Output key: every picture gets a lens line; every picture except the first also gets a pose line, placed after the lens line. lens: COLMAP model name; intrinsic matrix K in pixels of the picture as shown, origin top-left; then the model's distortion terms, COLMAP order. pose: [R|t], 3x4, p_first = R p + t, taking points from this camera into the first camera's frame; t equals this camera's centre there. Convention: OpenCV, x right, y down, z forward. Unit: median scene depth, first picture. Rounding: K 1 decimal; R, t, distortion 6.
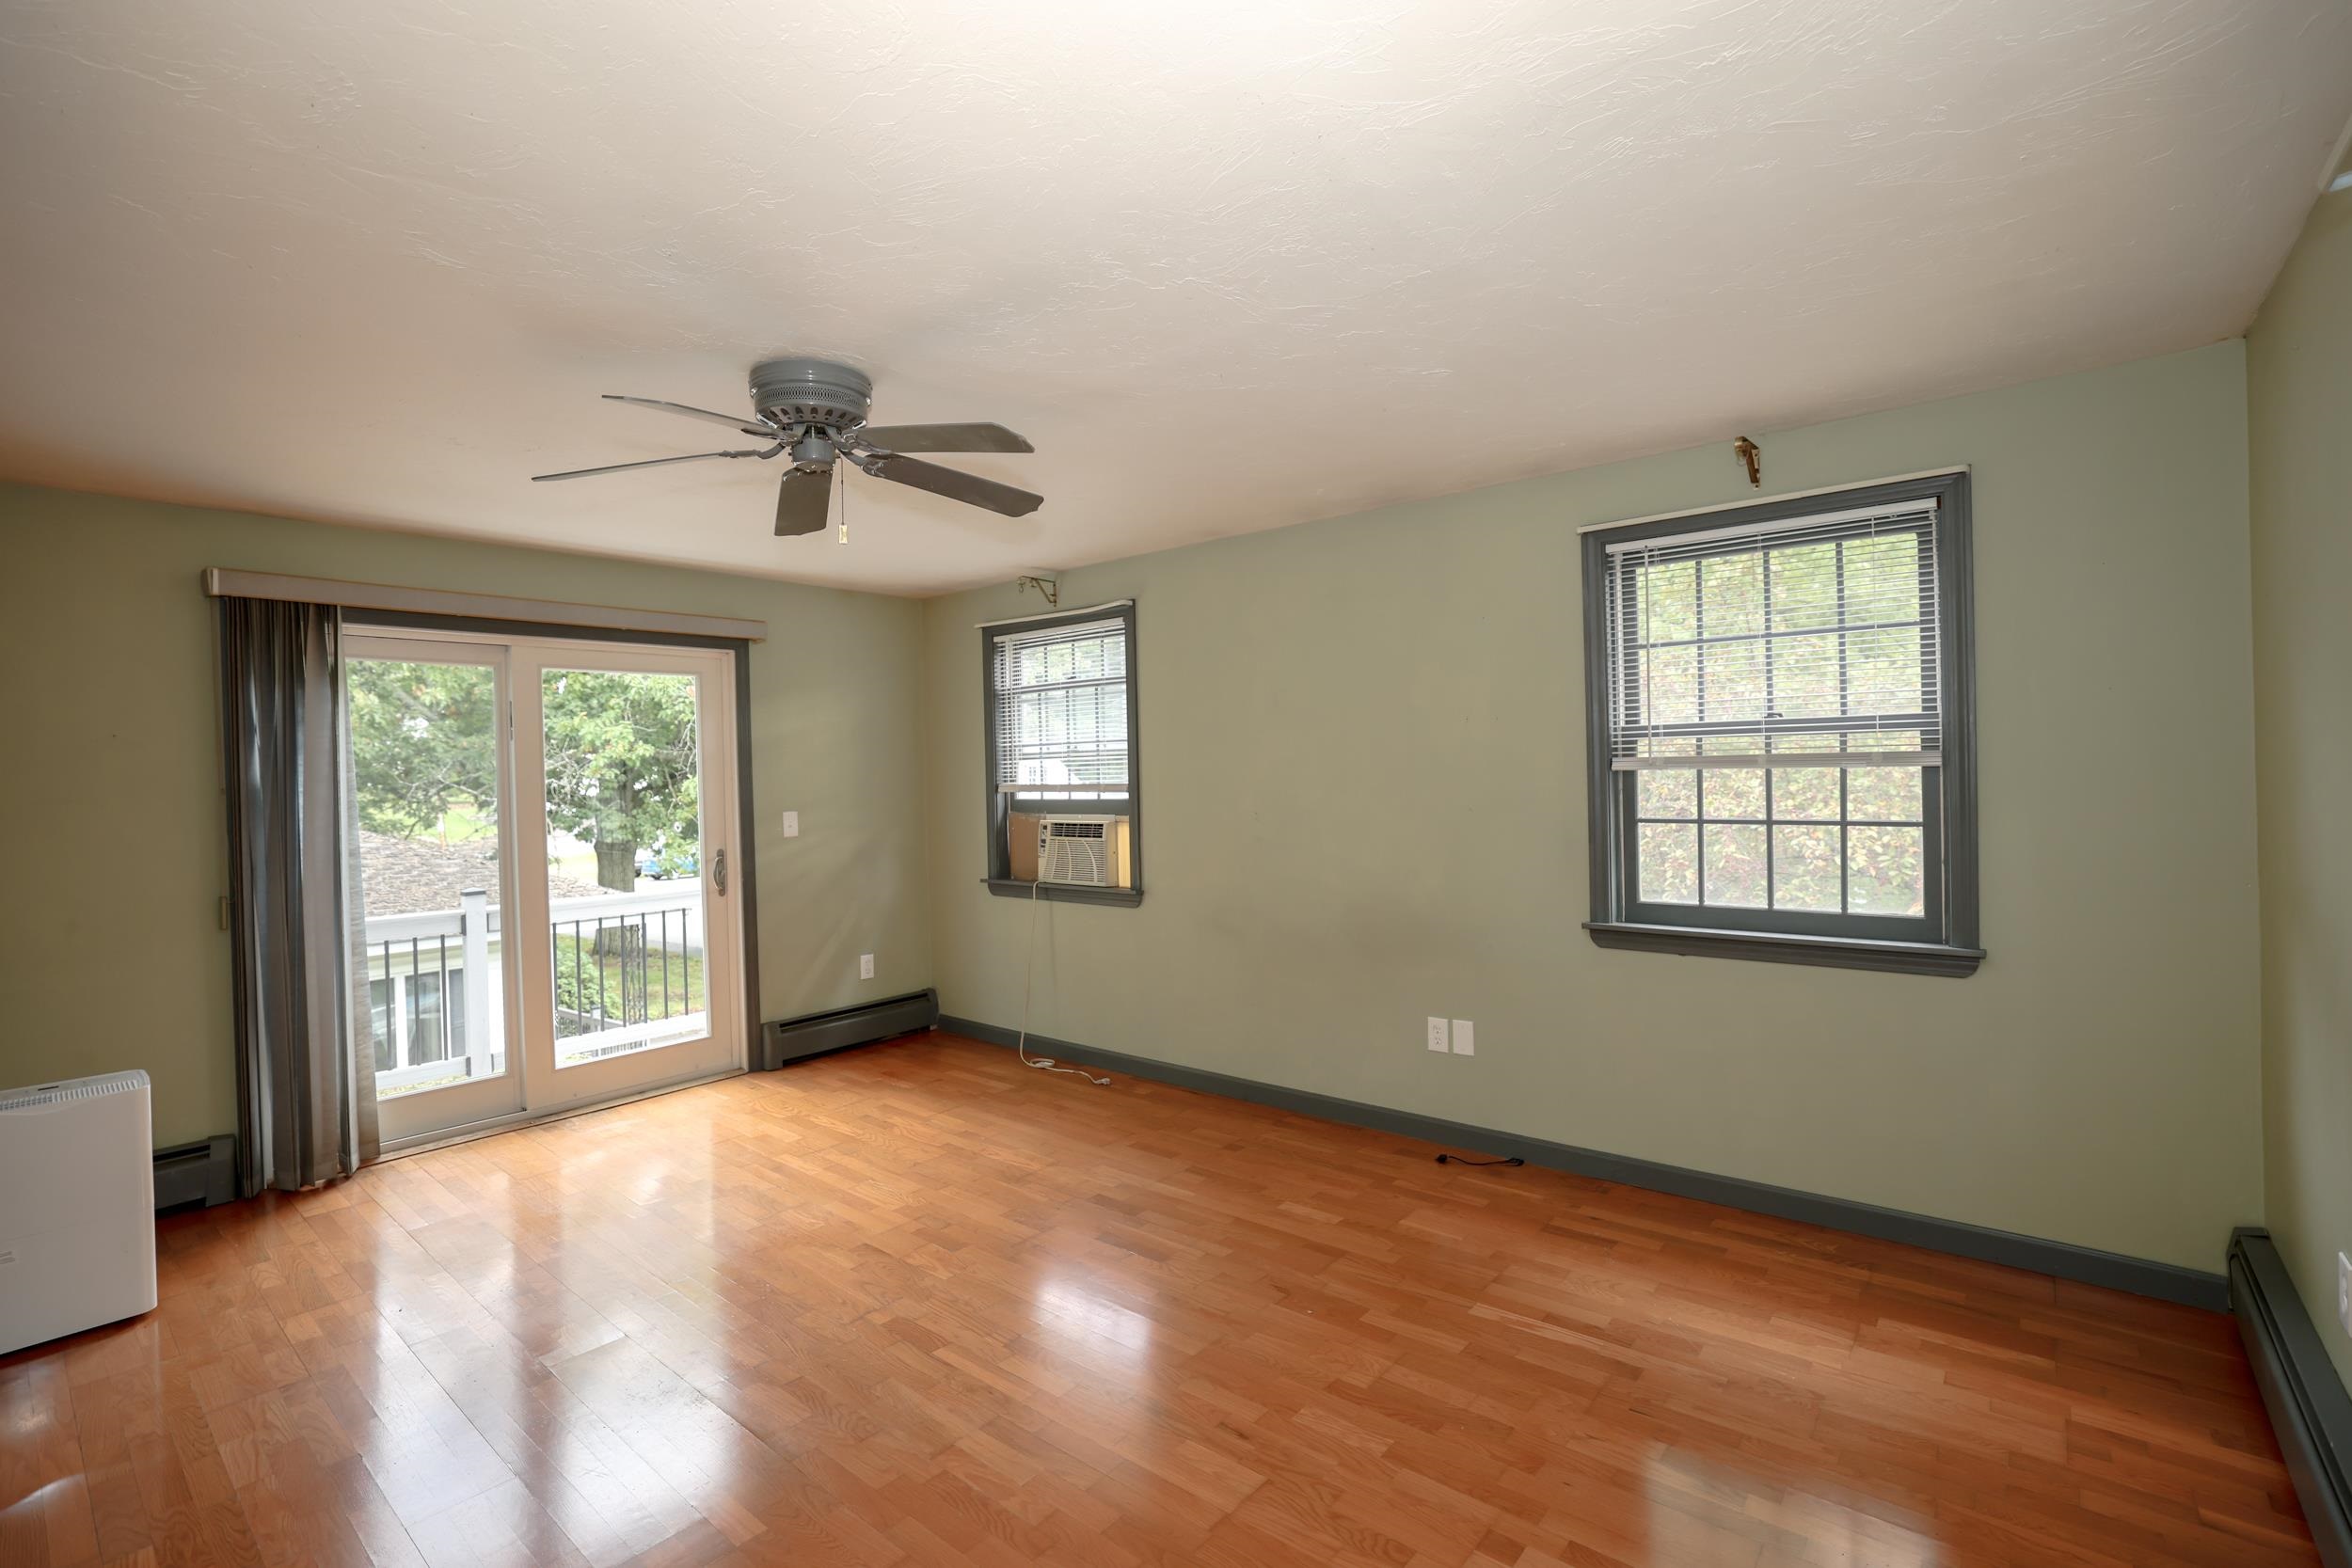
lens RADIAL K [[1059.9, 0, 1137.0], [0, 1059.9, 774.0], [0, 0, 1]] dist [-0.035100, 0.000028]
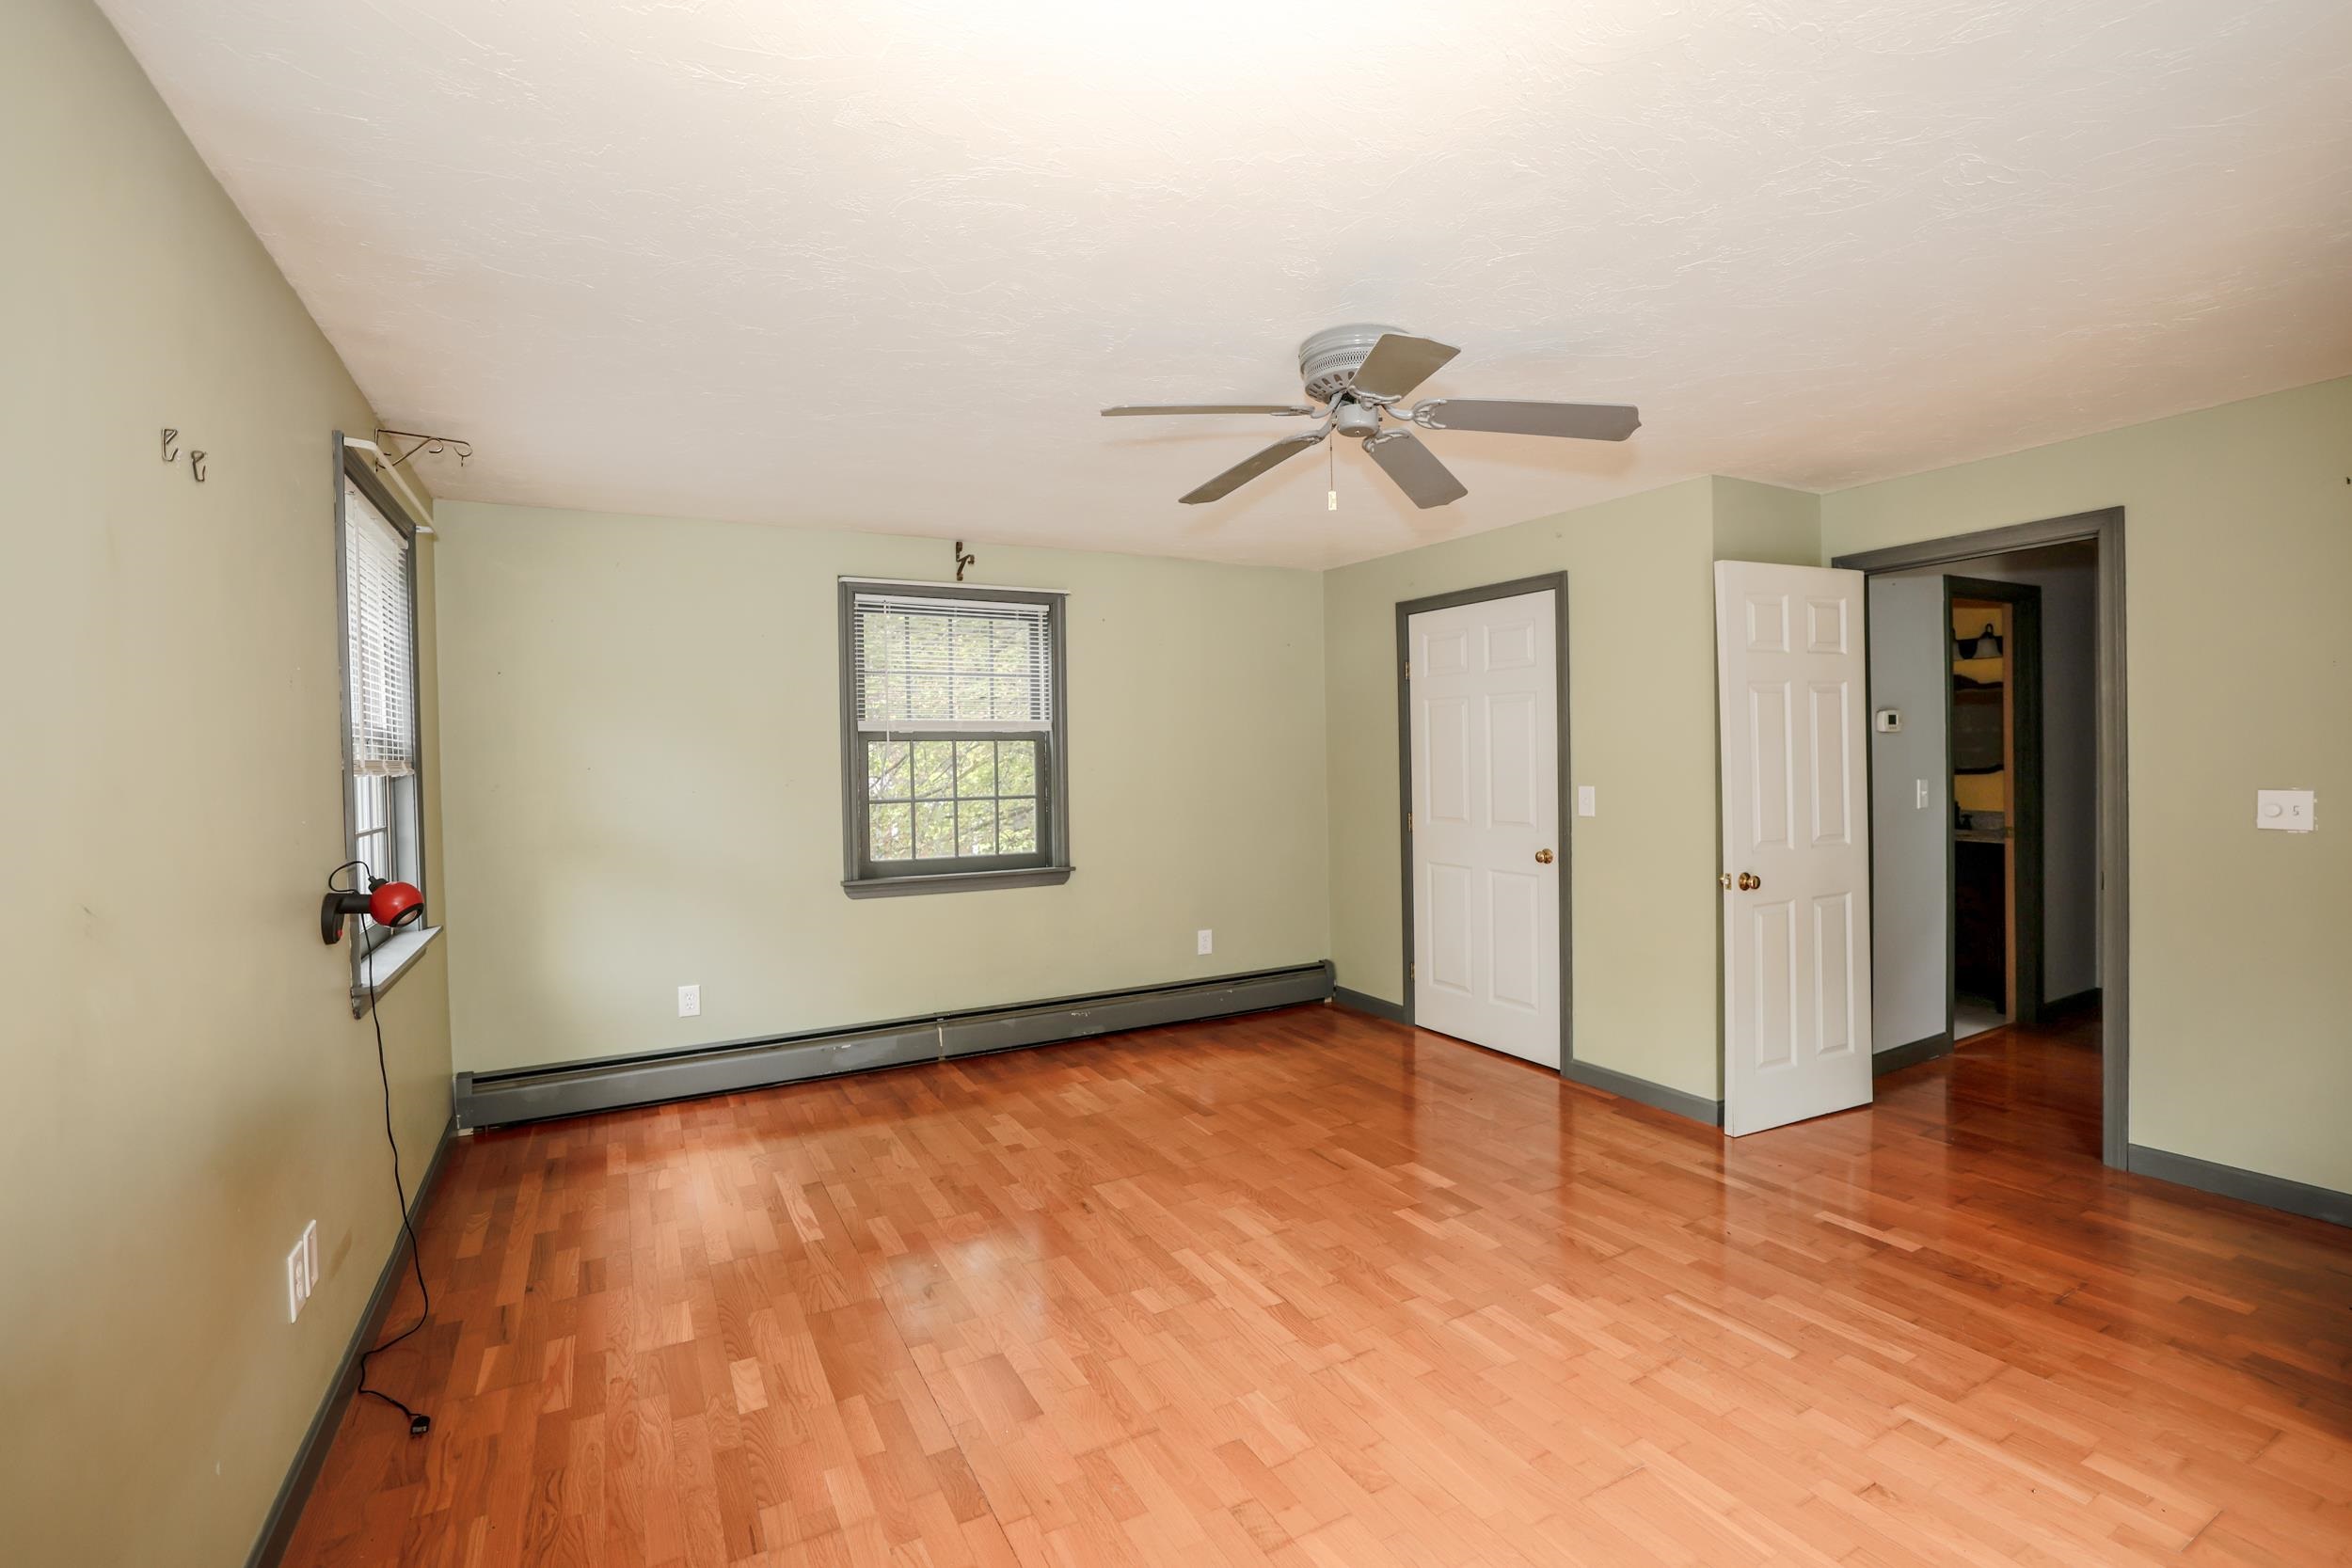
lens RADIAL K [[1050.5, 0, 1190.7], [0, 1050.5, 782.9], [0, 0, 1]] dist [-0.029325, 0.001159]
pose [[-0.946022, 0.038514, 0.321807, -0.307536], [0.047193, 0.998701, 0.019209, 0.009156], [-0.320649, 0.033359, -0.946610, 1.324090]]
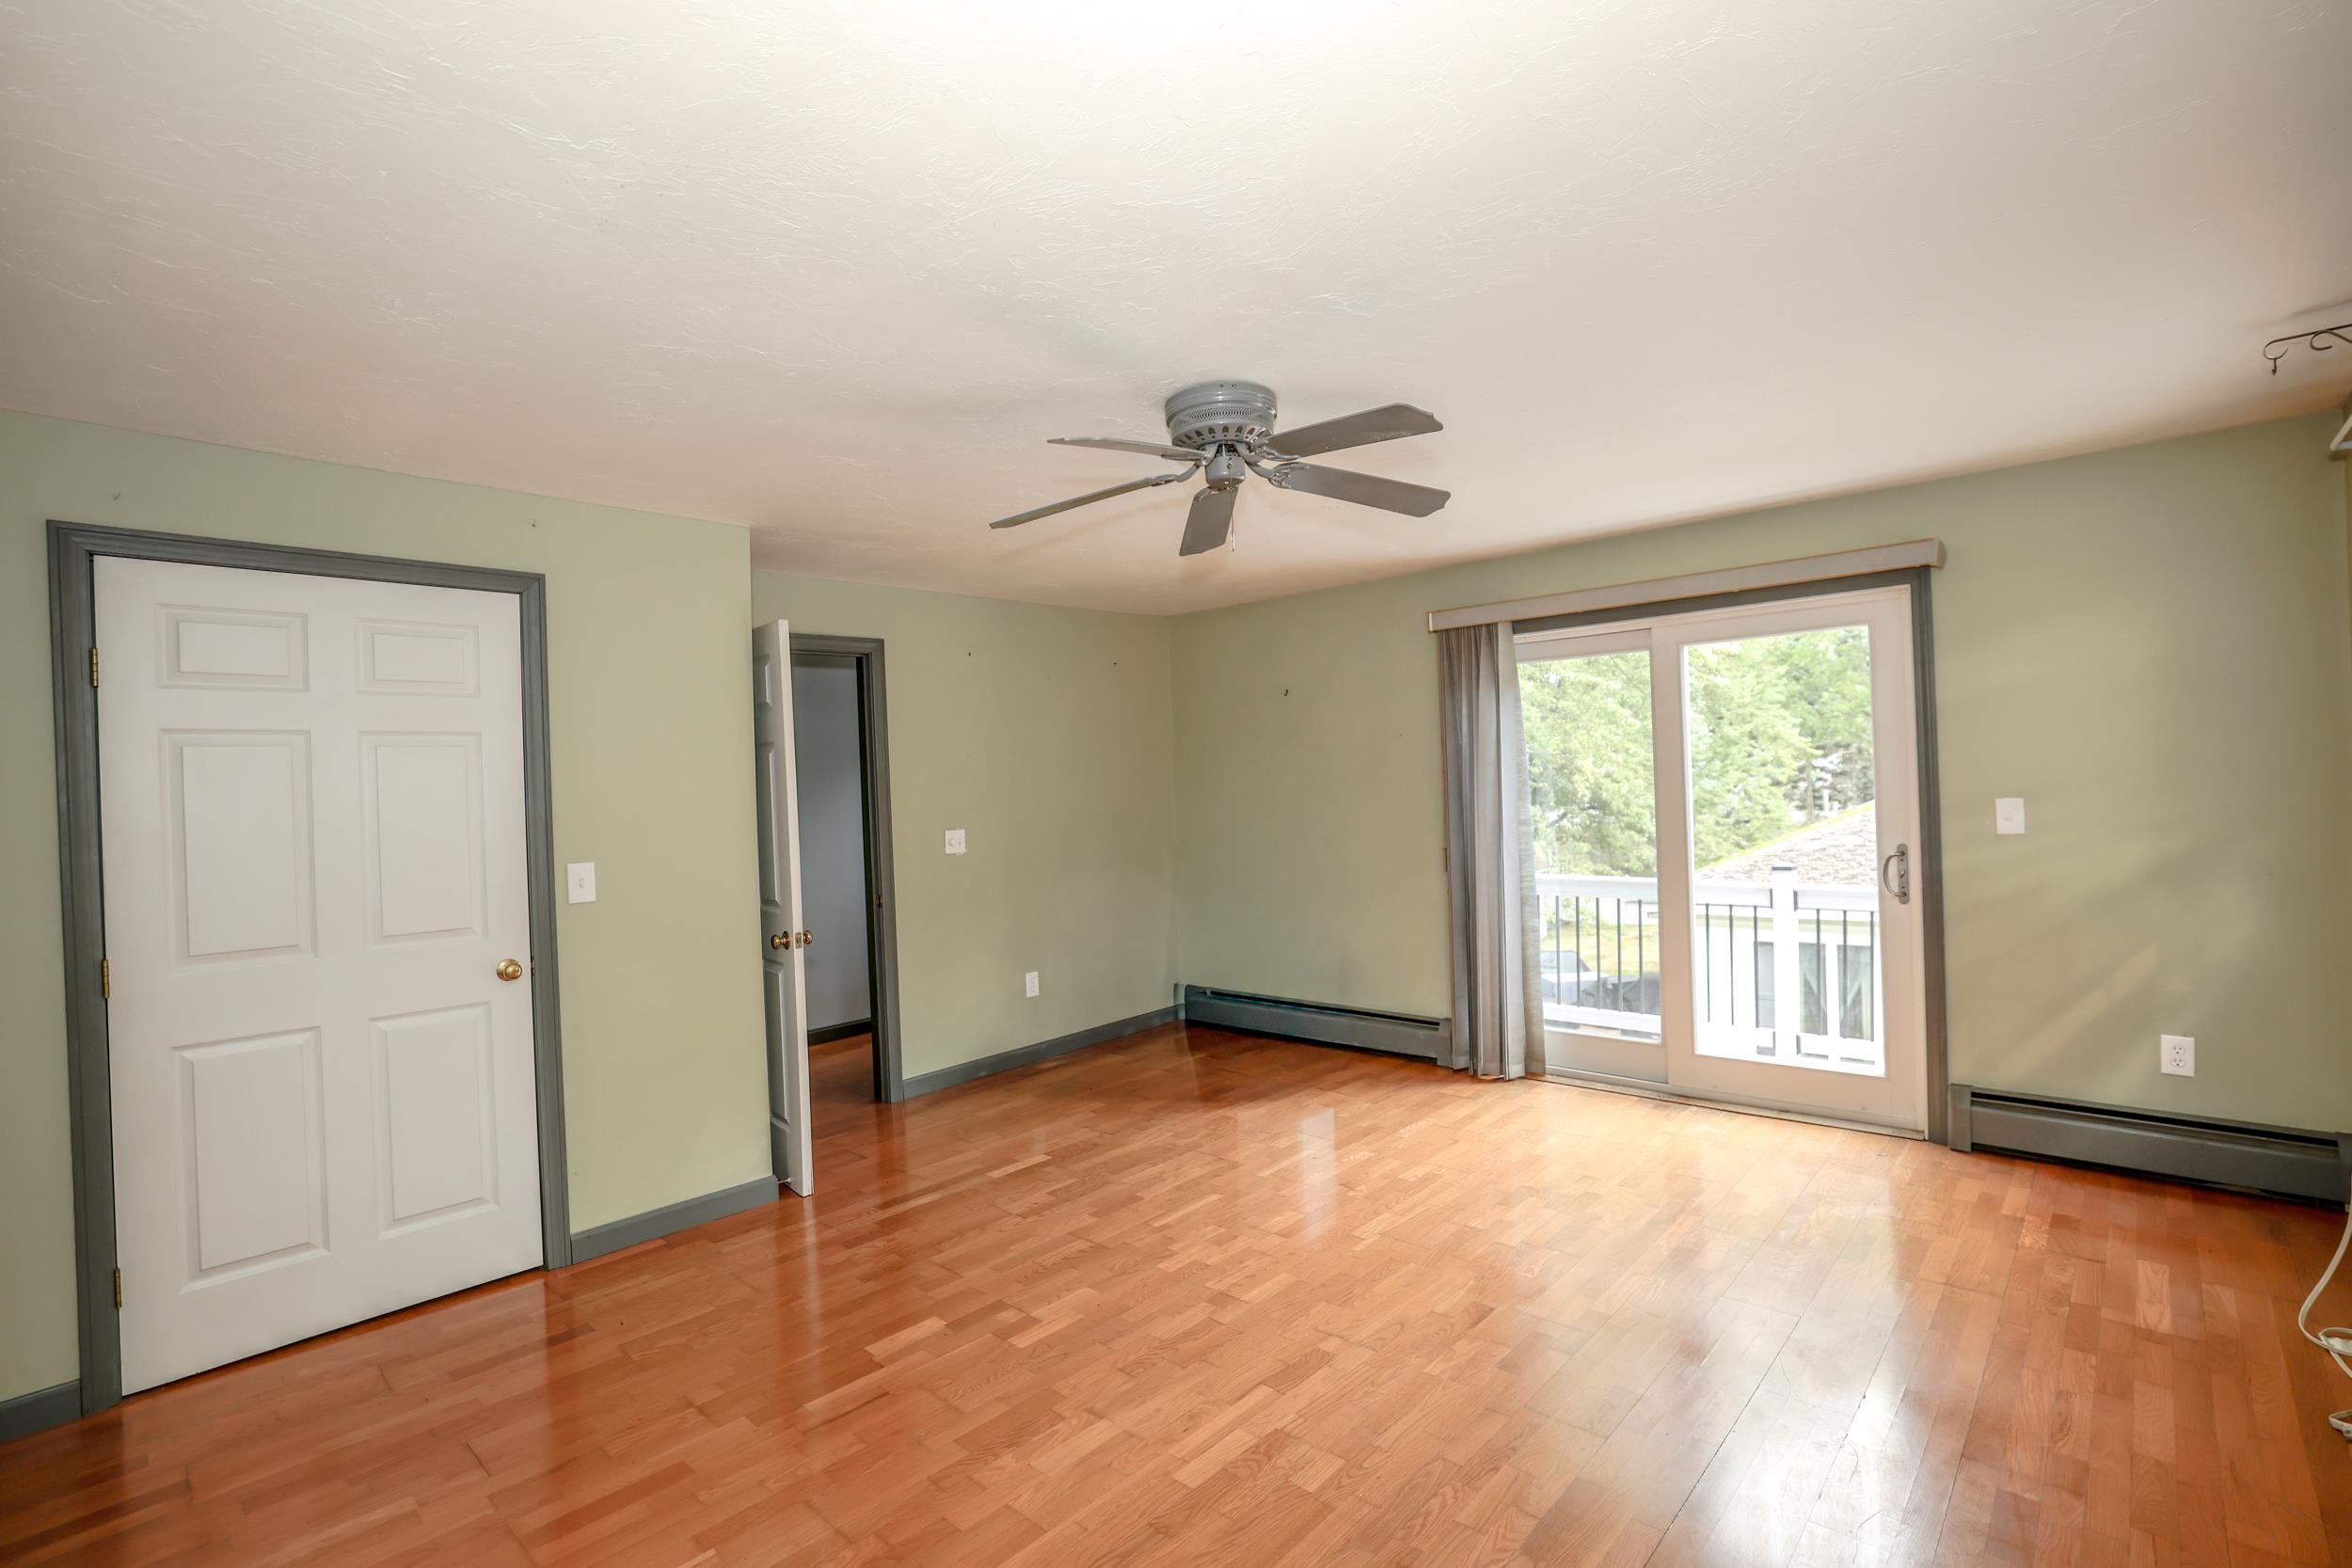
lens RADIAL K [[1050.5, 0, 1190.7], [0, 1050.5, 782.9], [0, 0, 1]] dist [-0.029325, 0.001159]
pose [[-0.015408, 0.027056, -0.999515, 0.491060], [0.035440, 0.999020, 0.026496, -0.015939], [0.999253, -0.035015, -0.016352, 0.643493]]
